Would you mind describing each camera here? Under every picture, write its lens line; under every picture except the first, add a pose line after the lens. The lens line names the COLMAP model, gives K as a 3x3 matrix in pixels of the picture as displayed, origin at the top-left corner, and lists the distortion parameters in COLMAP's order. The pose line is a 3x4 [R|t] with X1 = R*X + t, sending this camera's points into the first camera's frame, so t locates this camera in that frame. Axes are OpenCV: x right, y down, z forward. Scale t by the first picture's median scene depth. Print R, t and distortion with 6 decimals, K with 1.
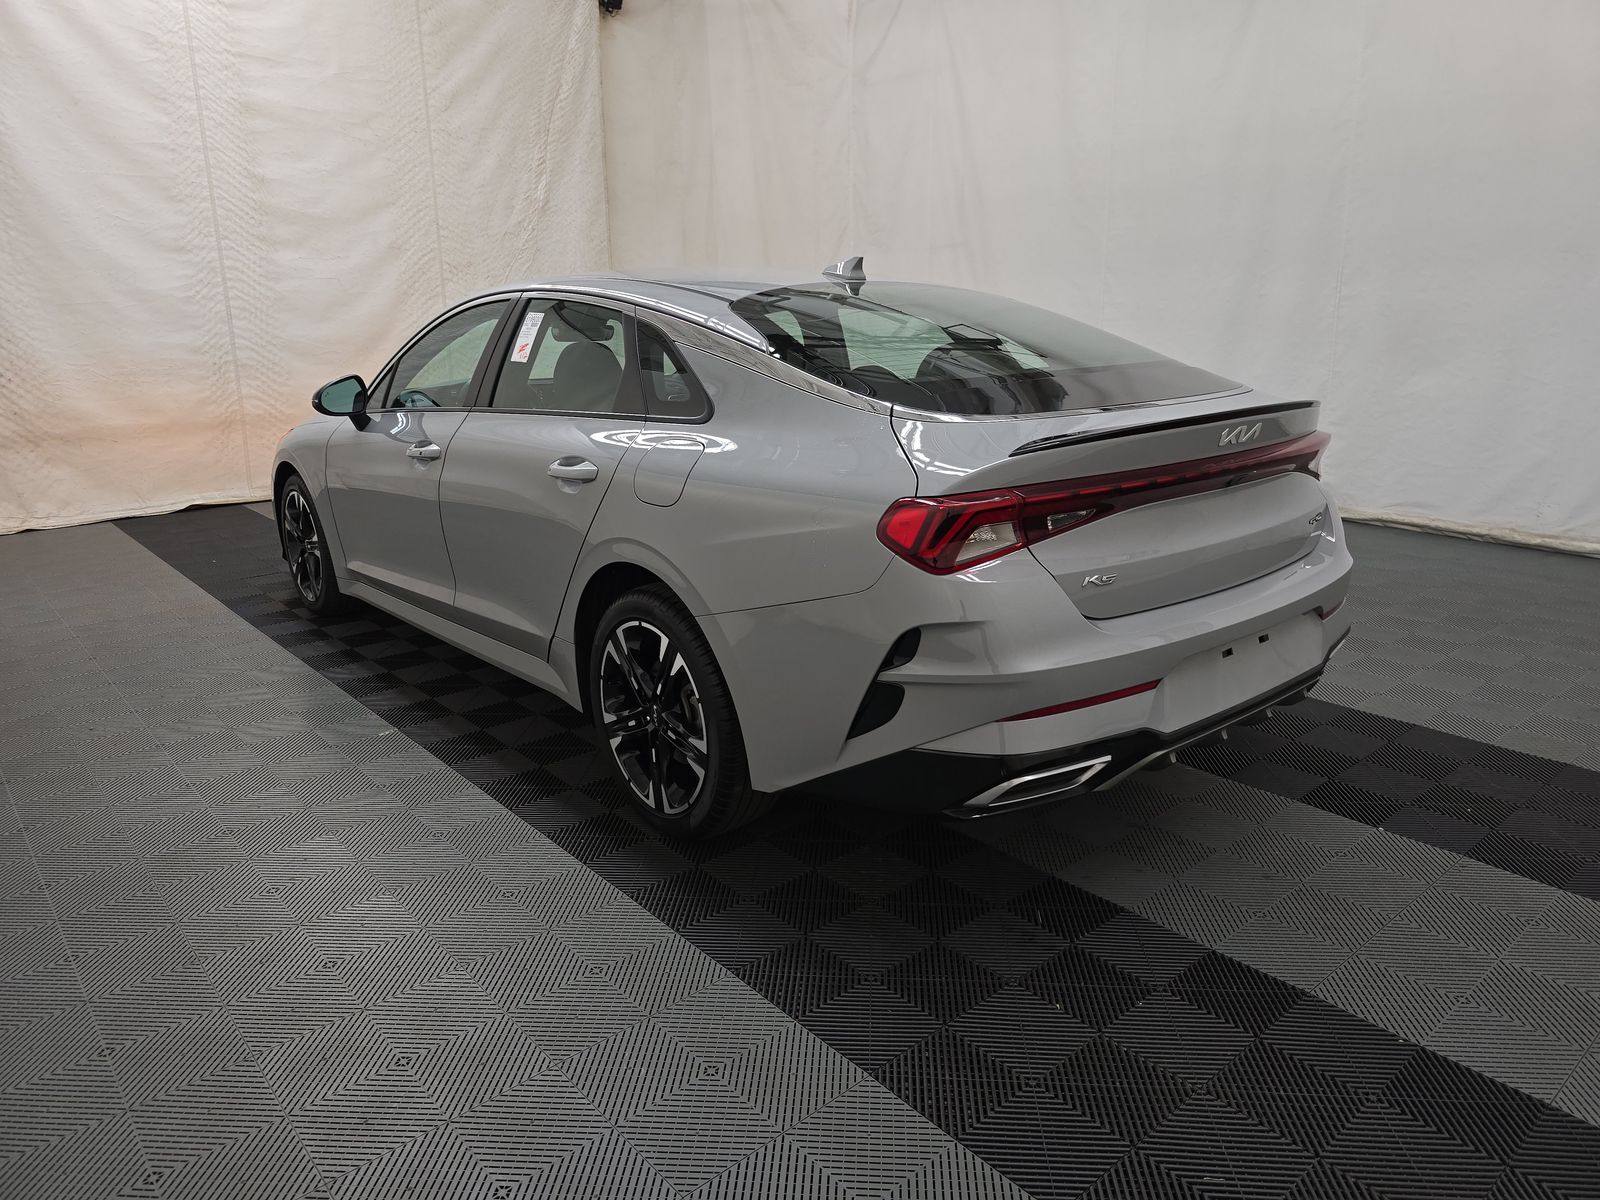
lens RADIAL K [[1082.5, 0, 800.0], [0, 1082.5, 600.0], [0, 0, 1]] dist [0.058723, -0.042191]
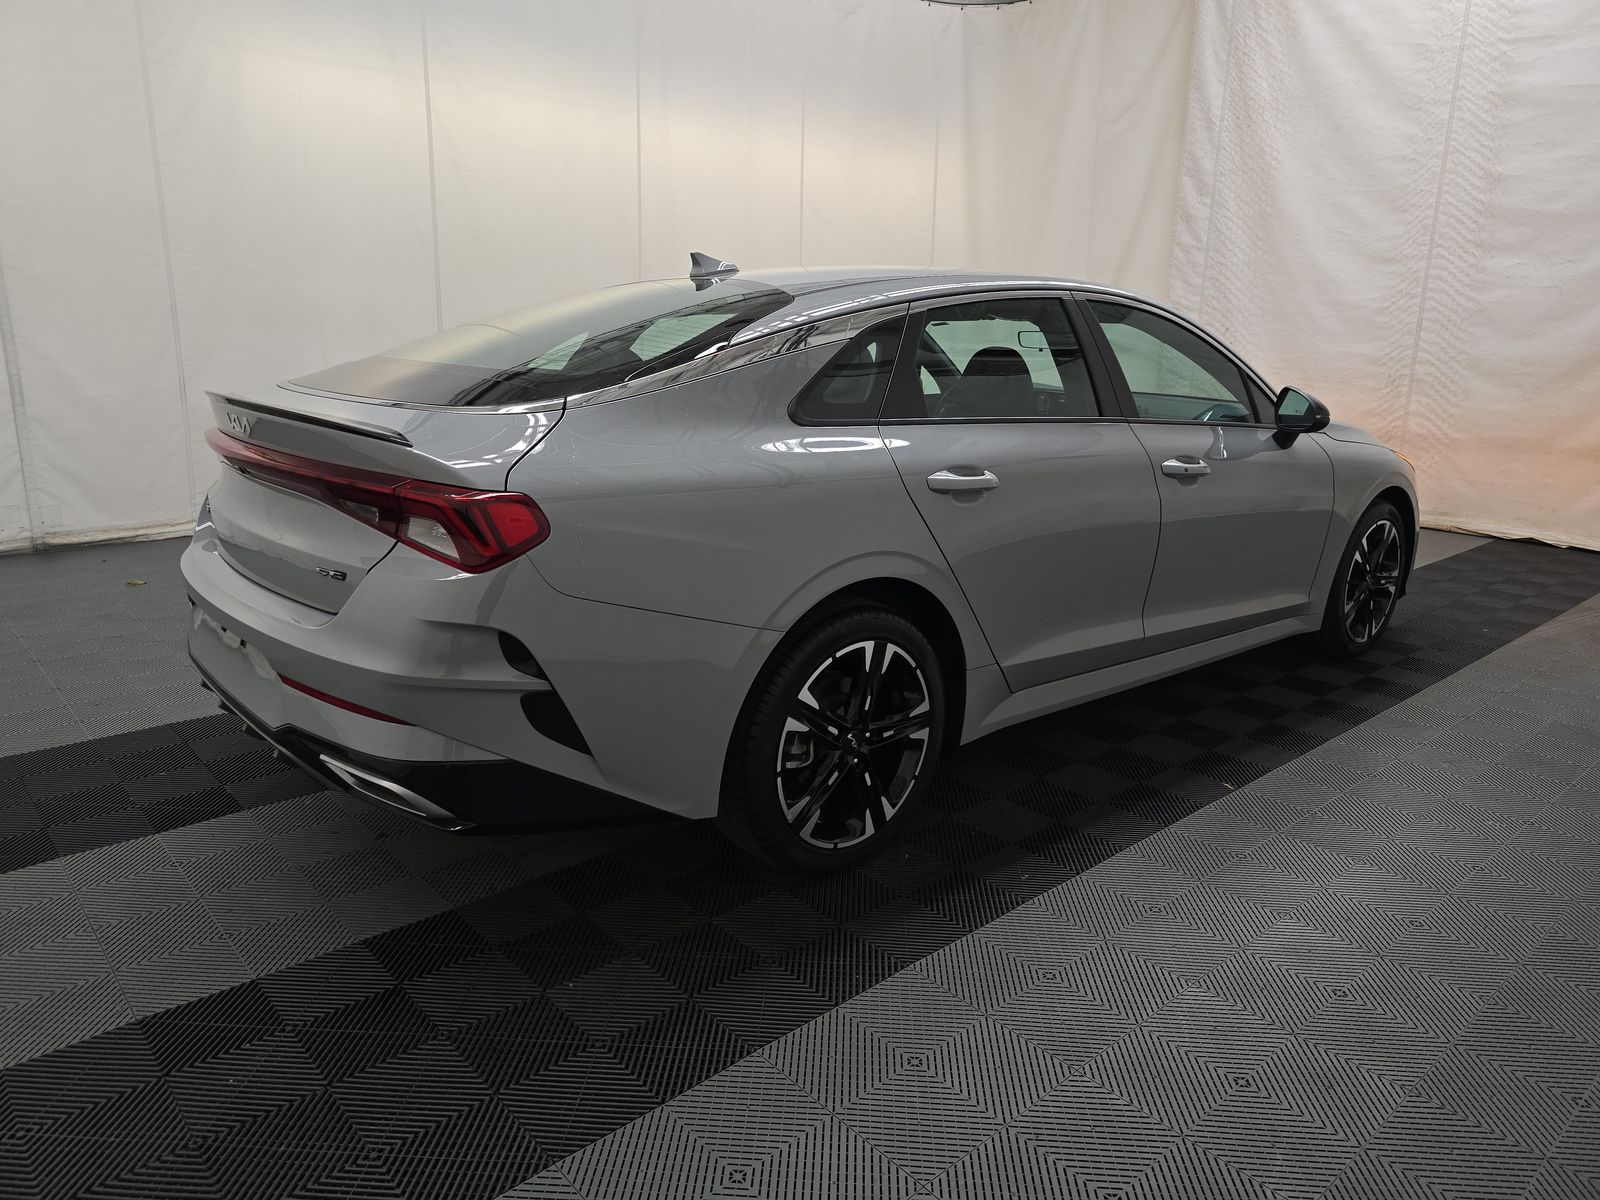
lens RADIAL K [[1082.5, 0, 800.0], [0, 1082.5, 600.0], [0, 0, 1]] dist [0.058723, -0.042191]
pose [[0.020750, 0.268368, -0.963093, 0.448936], [-0.286006, 0.924637, 0.251490, -0.126641], [0.958003, 0.270232, 0.095941, 0.457211]]
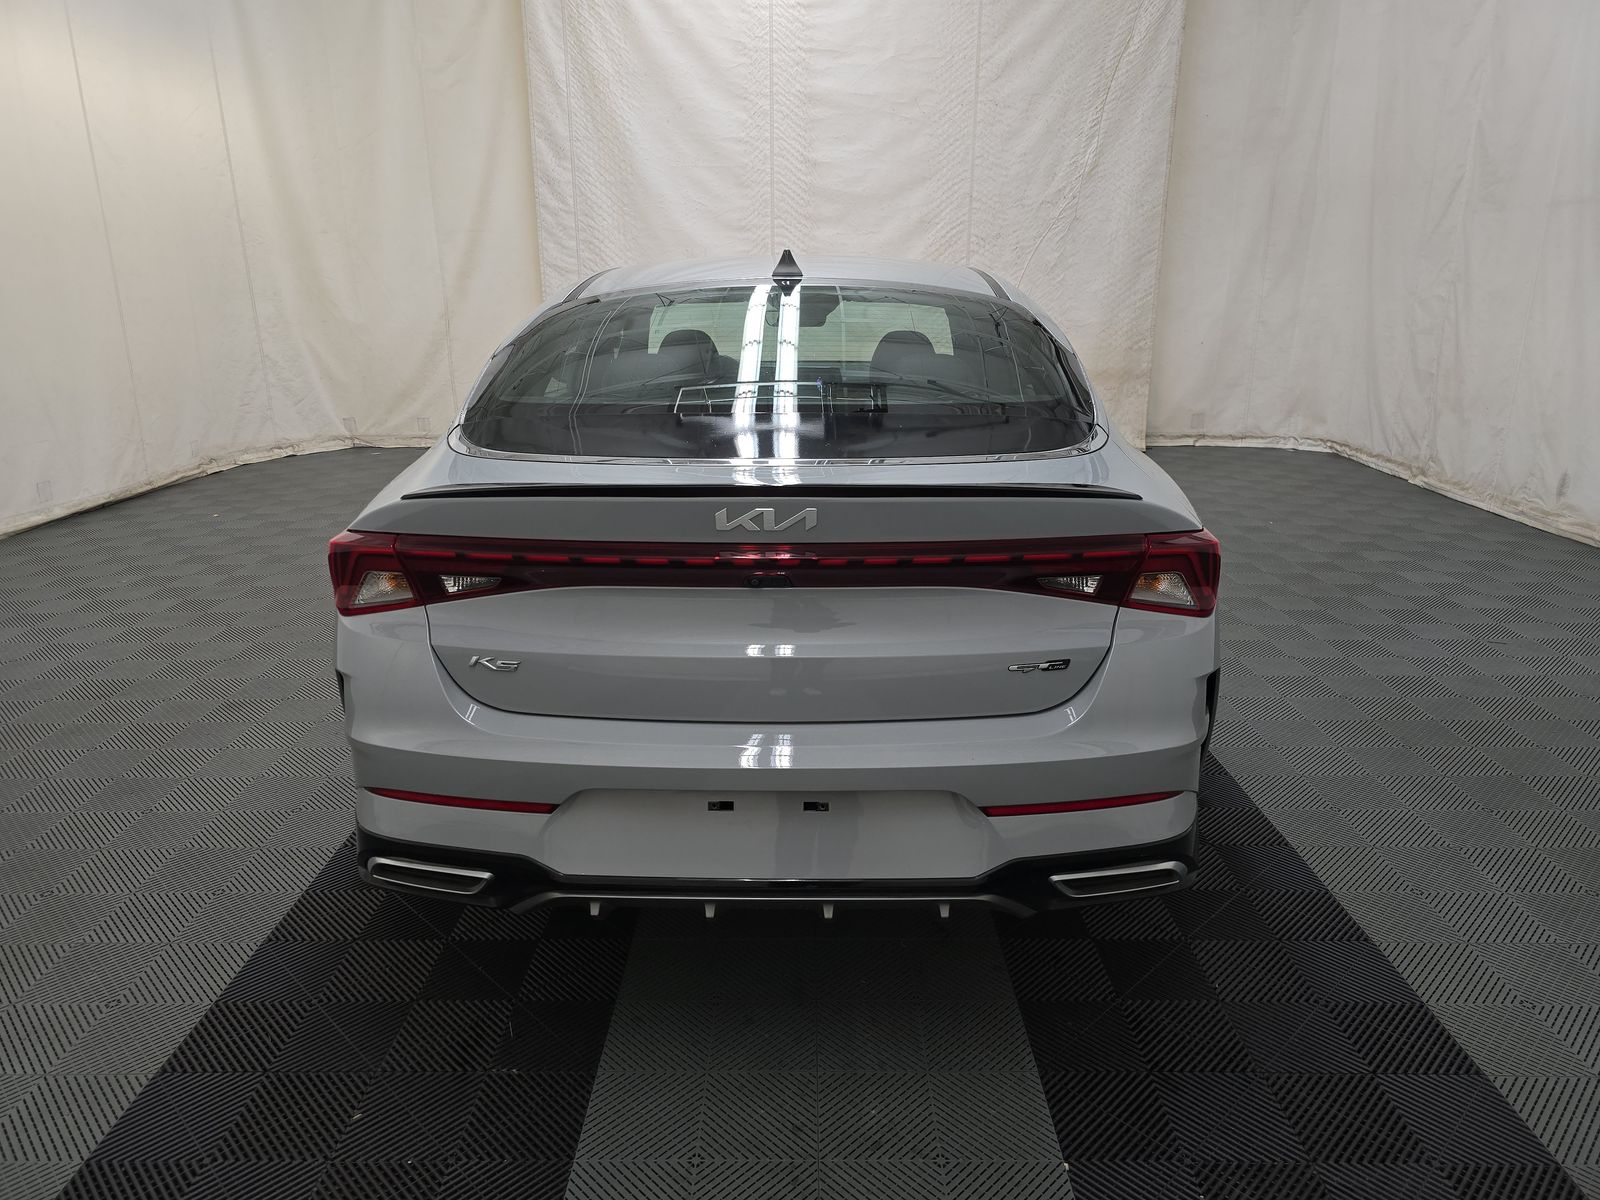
lens RADIAL K [[1082.5, 0, 800.0], [0, 1082.5, 600.0], [0, 0, 1]] dist [0.058723, -0.042191]
pose [[0.756237, 0.203756, -0.621763, 0.275488], [-0.182301, 0.978261, 0.098854, -0.054669], [0.628389, 0.038591, 0.776942, 0.145354]]
